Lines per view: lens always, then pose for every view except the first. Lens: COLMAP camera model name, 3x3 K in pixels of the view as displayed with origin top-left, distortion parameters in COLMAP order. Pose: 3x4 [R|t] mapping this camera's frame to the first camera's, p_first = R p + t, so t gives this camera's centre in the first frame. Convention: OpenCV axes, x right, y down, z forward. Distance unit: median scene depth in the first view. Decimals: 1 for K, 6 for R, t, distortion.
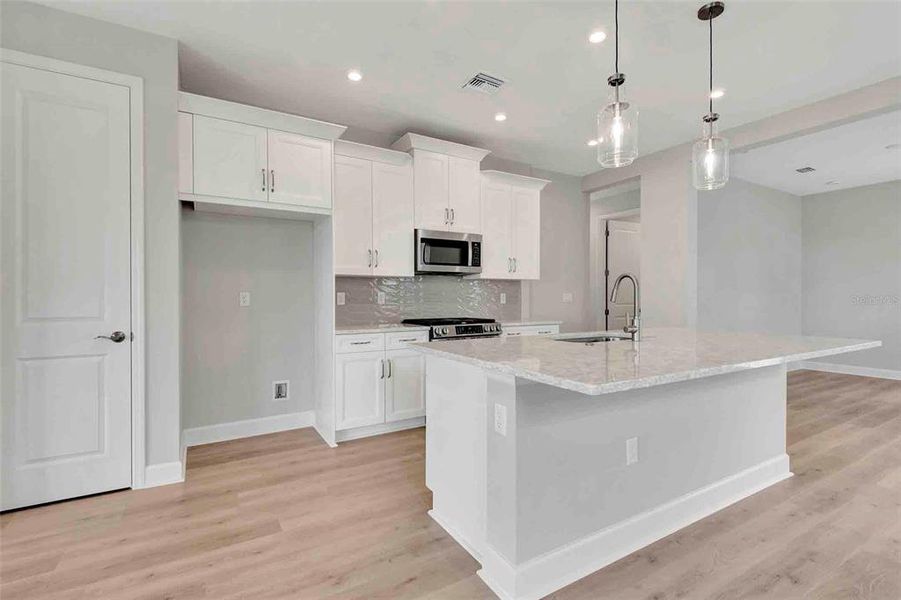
lens RADIAL K [[416.4, 0, 448.5], [0, 416.4, 298.3], [0, 0, 1]] dist [0.002114, -0.000051]
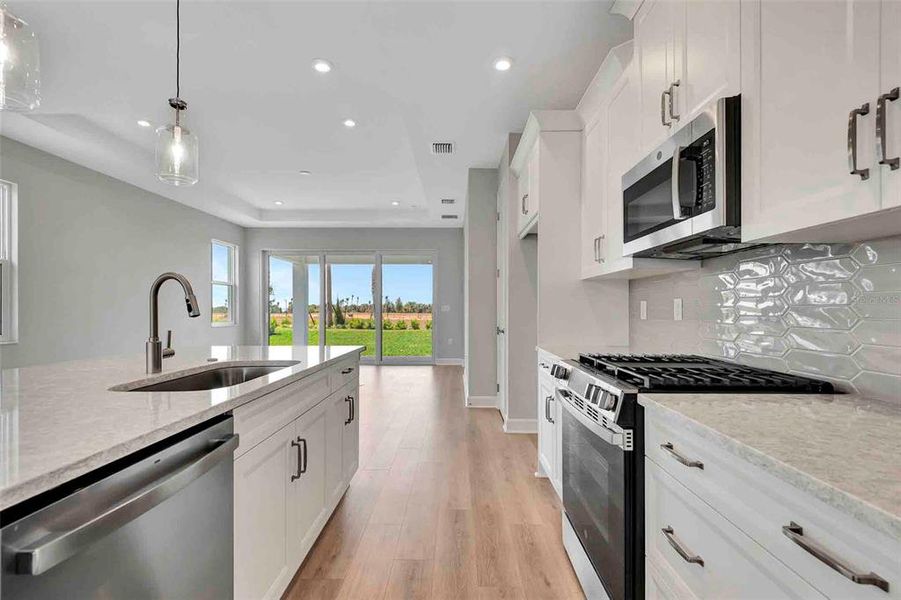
lens RADIAL K [[411.6, 0, 453.2], [0, 411.6, 308.7], [0, 0, 1]] dist [0.030887, -0.016526]
pose [[-0.516043, -0.001584, -0.856561, 0.460555], [-0.008800, 0.999955, 0.003453, -0.000933], [0.856517, 0.009319, -0.516034, 1.042530]]
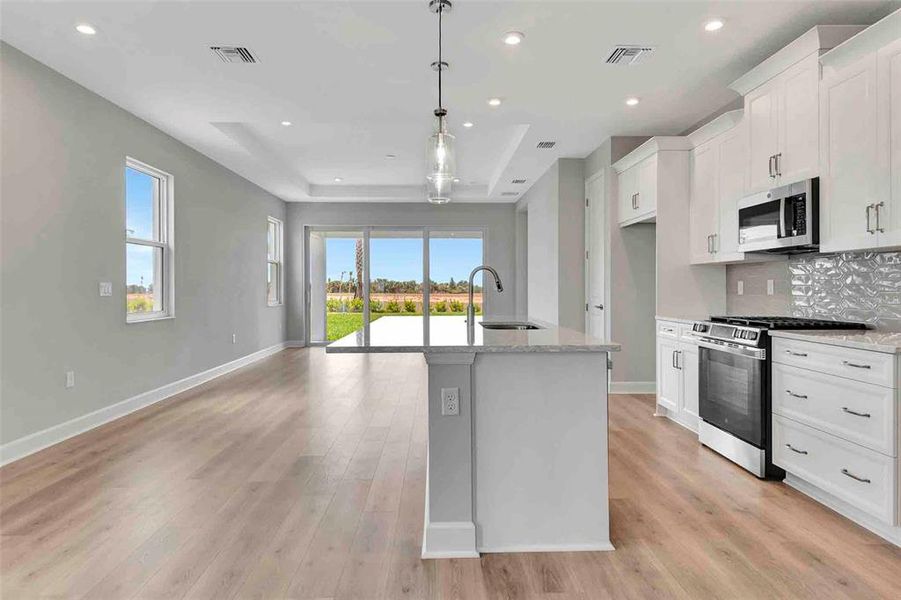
lens RADIAL K [[525.0, 0, 450.7], [0, 525.0, 288.5], [0, 0, 1]] dist [0.044525, -0.041345]
pose [[-0.485167, 0.000511, -0.874421, 1.026595], [-0.007470, 0.999961, 0.004729, 0.001598], [0.874389, 0.008826, -0.485145, 0.971035]]
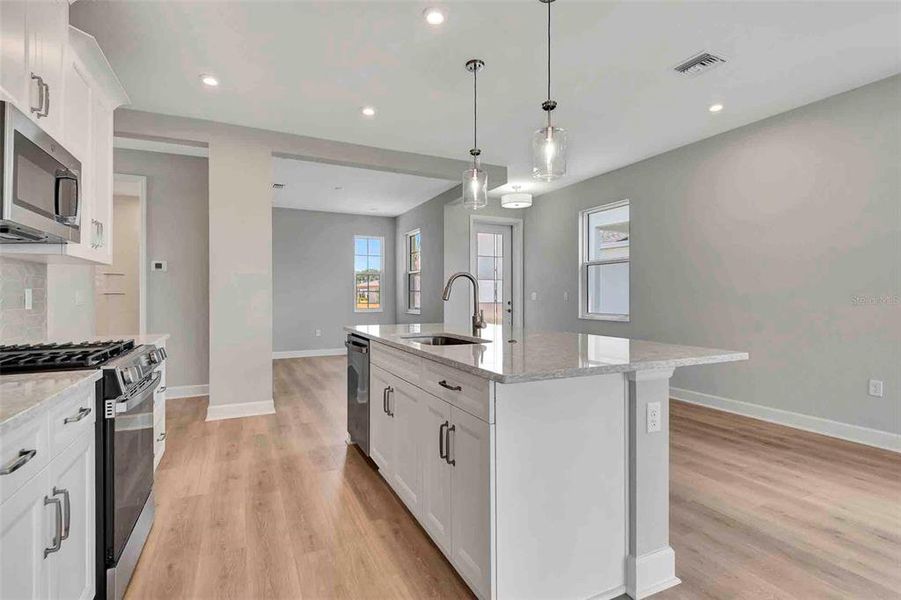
lens RADIAL K [[416.4, 0, 448.5], [0, 416.4, 298.3], [0, 0, 1]] dist [0.002114, -0.000051]
pose [[0.071061, -0.009276, 0.997429, -0.377735], [0.010498, 0.999908, 0.008551, -0.000034], [-0.997417, 0.009864, 0.071152, 0.584347]]
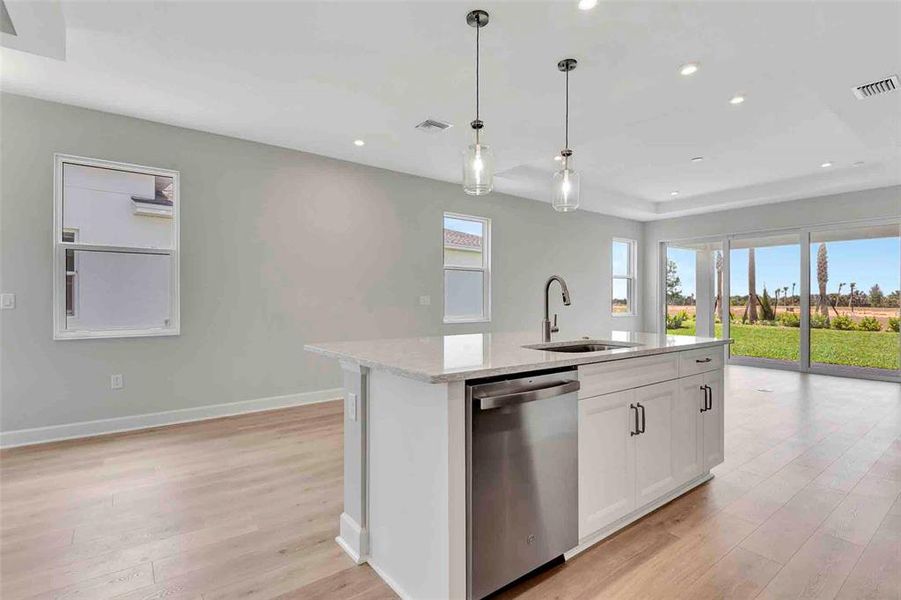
lens RADIAL K [[438.3, 0, 454.4], [0, 438.3, 301.7], [0, 0, 1]] dist [-0.000248, -0.000328]
pose [[-0.991832, -0.004674, -0.127464, 0.482166], [-0.006481, 0.999884, 0.013765, -0.001931], [0.127385, 0.014478, -0.991748, 1.210029]]
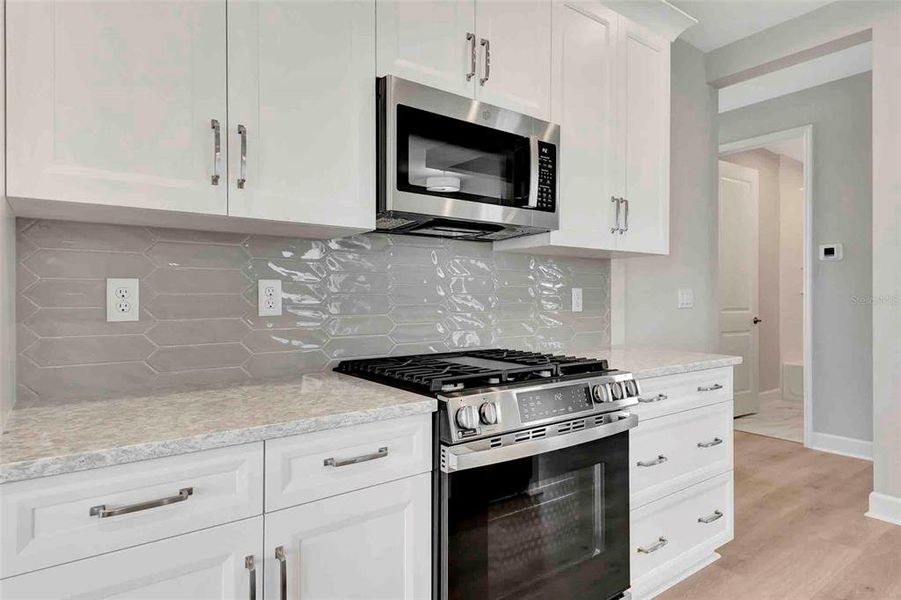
lens RADIAL K [[516.0, 0, 452.6], [0, 516.0, 286.4], [0, 0, 1]] dist [-0.001379, -0.000549]
pose [[0.993425, 0.003552, 0.114433, -0.066899], [-0.000608, 0.999668, -0.025758, 0.000196], [-0.114486, 0.025519, 0.993097, 0.592398]]
